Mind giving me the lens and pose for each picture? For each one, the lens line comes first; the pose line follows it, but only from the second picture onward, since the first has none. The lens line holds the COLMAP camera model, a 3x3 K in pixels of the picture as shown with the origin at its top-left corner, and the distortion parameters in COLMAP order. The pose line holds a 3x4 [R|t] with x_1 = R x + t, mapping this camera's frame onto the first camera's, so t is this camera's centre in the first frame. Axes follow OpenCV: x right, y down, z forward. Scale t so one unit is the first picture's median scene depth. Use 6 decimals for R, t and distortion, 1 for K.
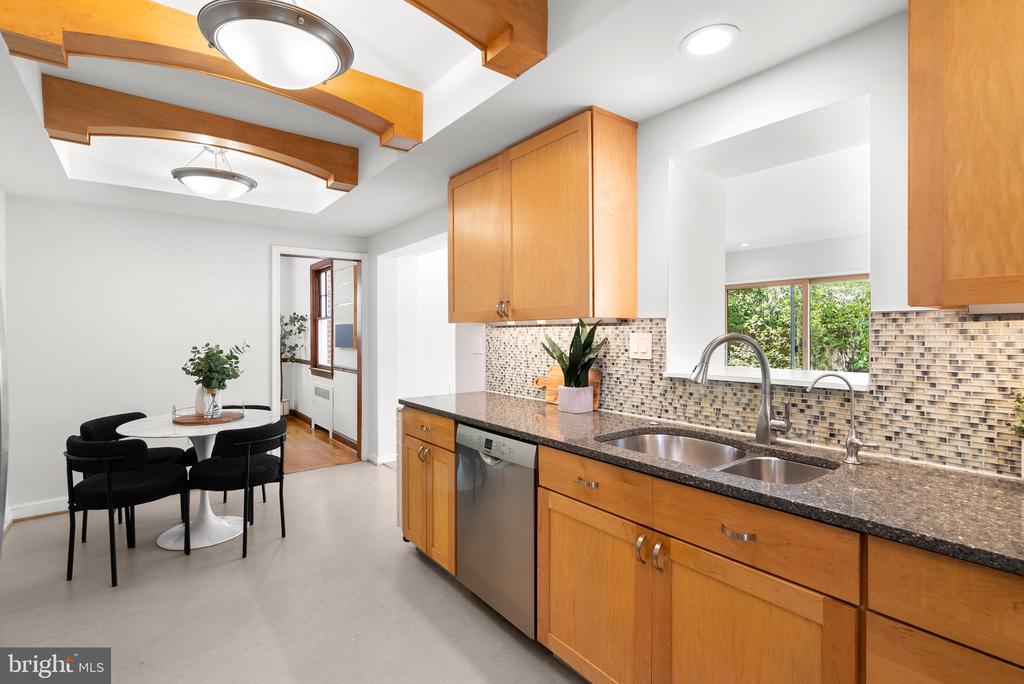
lens RADIAL K [[473.8, 0, 507.2], [0, 473.8, 337.9], [0, 0, 1]] dist [-0.003096, 0.002382]
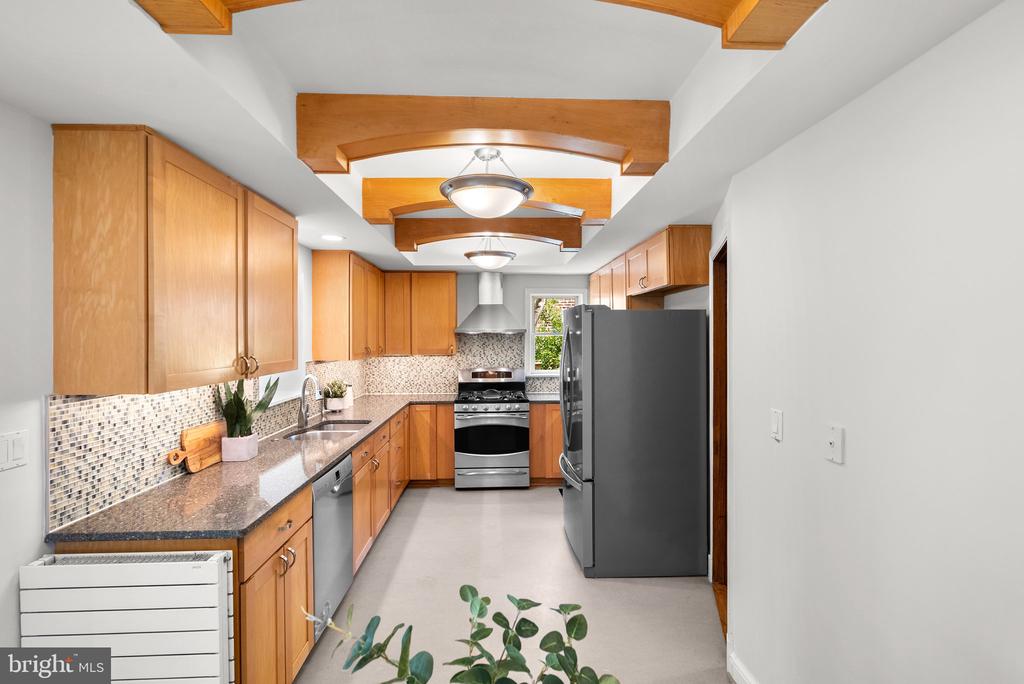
lens RADIAL K [[473.8, 0, 513.4], [0, 473.8, 340.4], [0, 0, 1]] dist [-0.003096, 0.002382]
pose [[-0.818744, -0.002450, 0.574154, -1.050891], [0.007224, 0.999868, 0.014568, -0.133967], [-0.574113, 0.016075, -0.818618, 1.638632]]
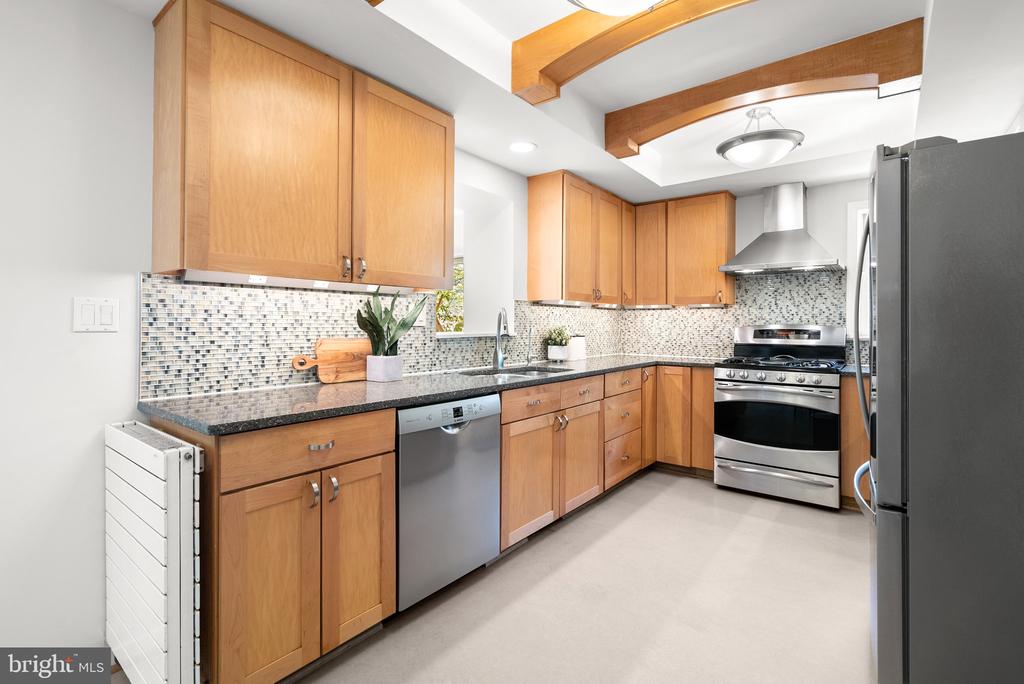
lens RADIAL K [[473.8, 0, 509.3], [0, 473.8, 322.5], [0, 0, 1]] dist [-0.003096, 0.002382]
pose [[-0.236882, 0.004506, 0.971528, -0.951764], [0.002087, 0.999989, -0.004129, 0.040763], [-0.971536, 0.001050, -0.236889, 1.060688]]
